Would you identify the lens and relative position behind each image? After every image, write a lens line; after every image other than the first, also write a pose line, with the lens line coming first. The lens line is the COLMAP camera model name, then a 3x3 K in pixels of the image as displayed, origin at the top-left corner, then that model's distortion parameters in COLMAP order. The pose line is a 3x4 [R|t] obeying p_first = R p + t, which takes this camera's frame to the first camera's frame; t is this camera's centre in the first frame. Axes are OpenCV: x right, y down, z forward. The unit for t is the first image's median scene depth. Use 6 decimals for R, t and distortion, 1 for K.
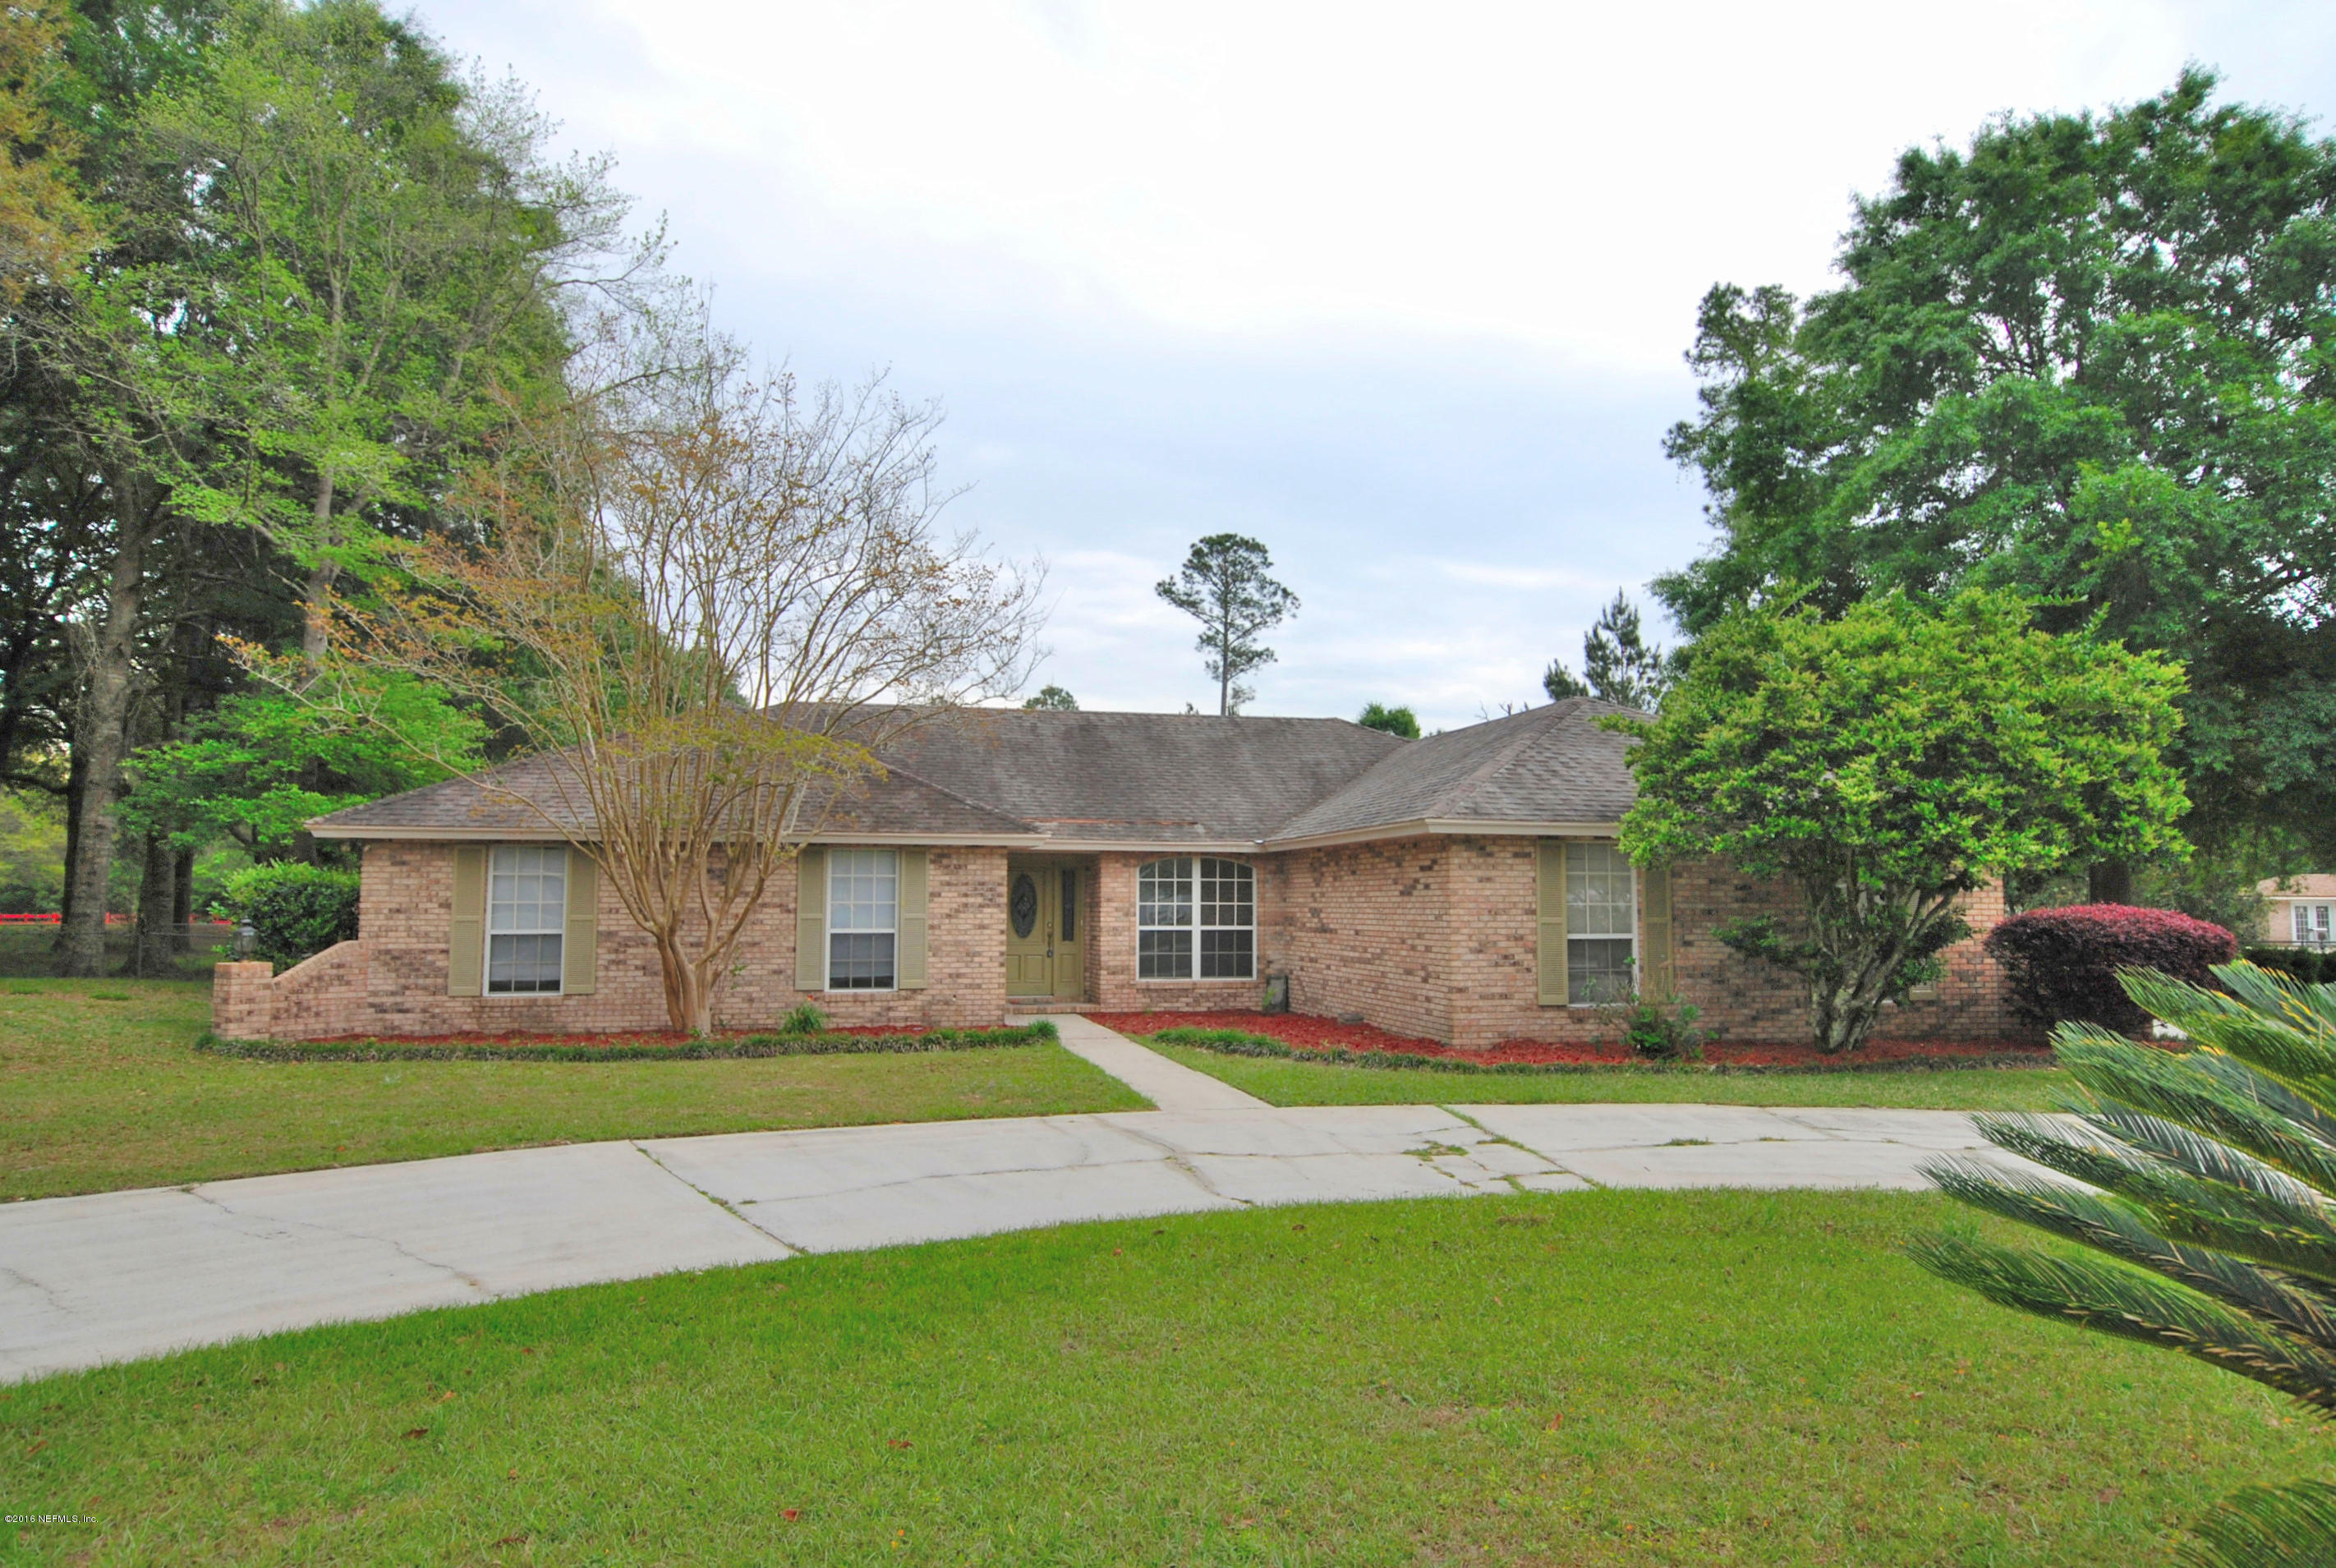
lens RADIAL K [[1461.1, 0, 1168.4], [0, 1461.1, 786.3], [0, 0, 1]] dist [0.004875, -0.002224]
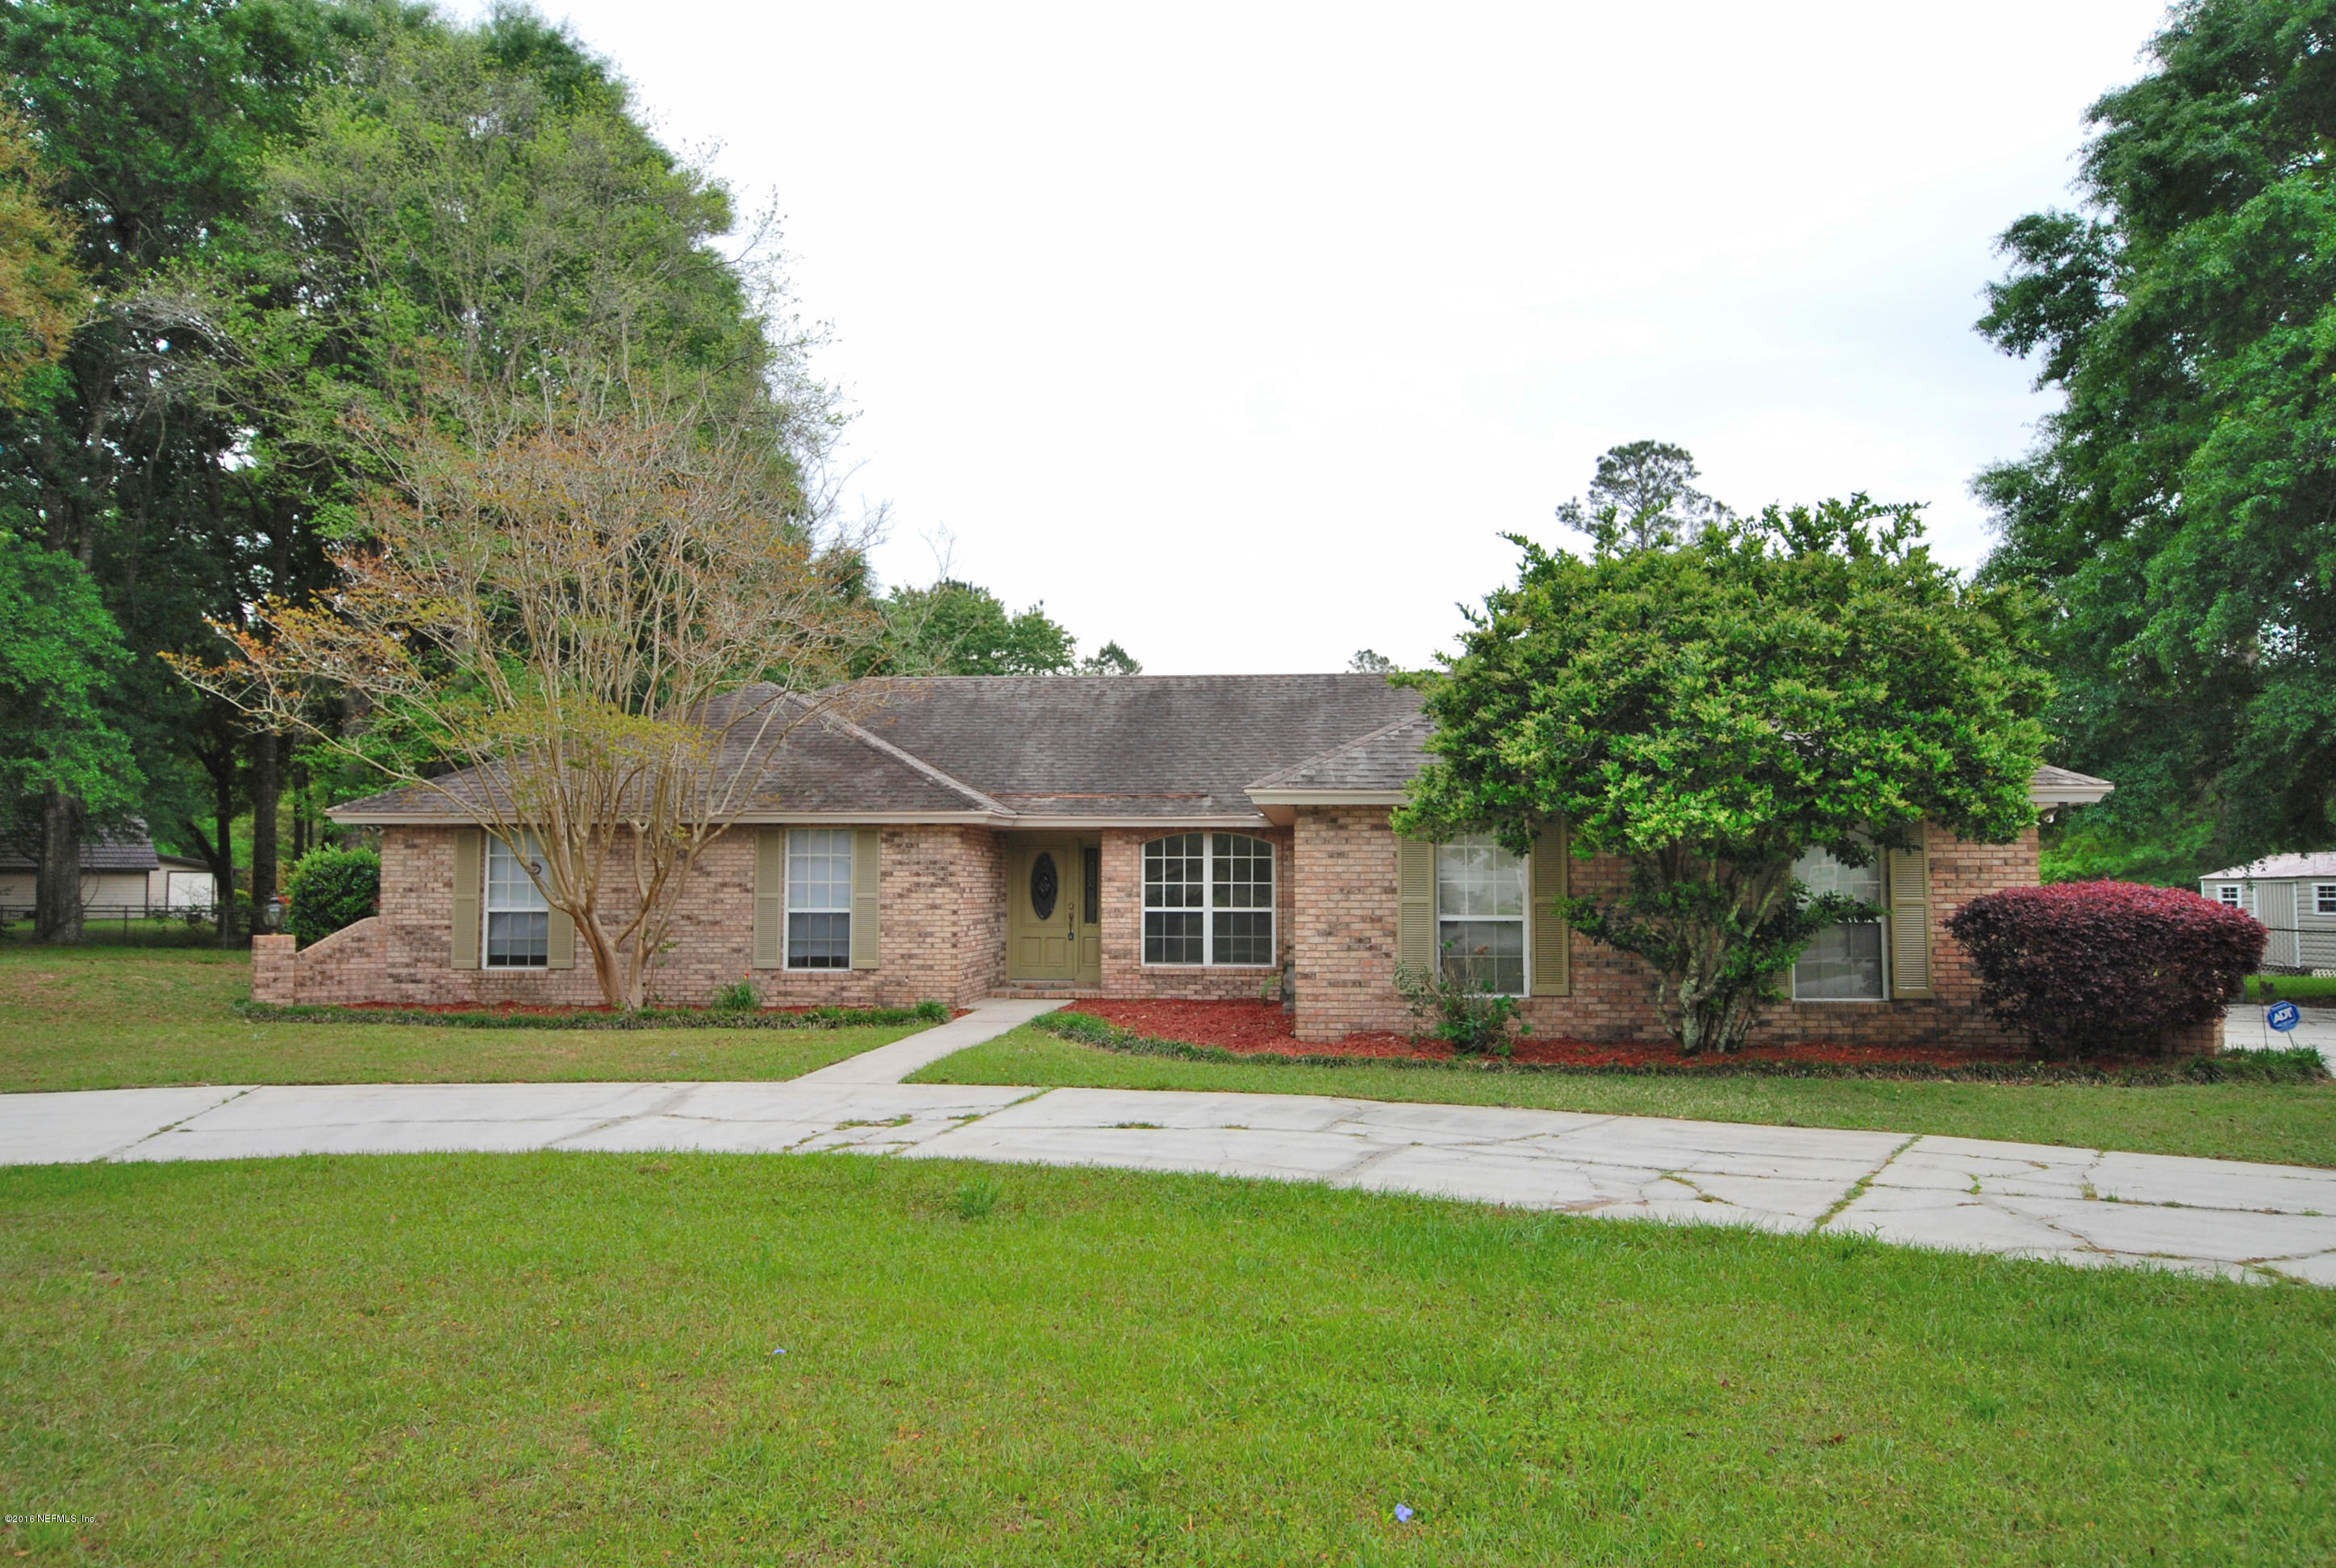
lens RADIAL K [[1706.5, 0, 1167.5], [0, 1706.5, 782.6], [0, 0, 1]] dist [0.008665, 0.002976]
pose [[0.948930, -0.019885, -0.314860, 0.386108], [0.025574, 0.999576, 0.013947, 0.001382], [0.314449, -0.021287, 0.949036, -0.031065]]
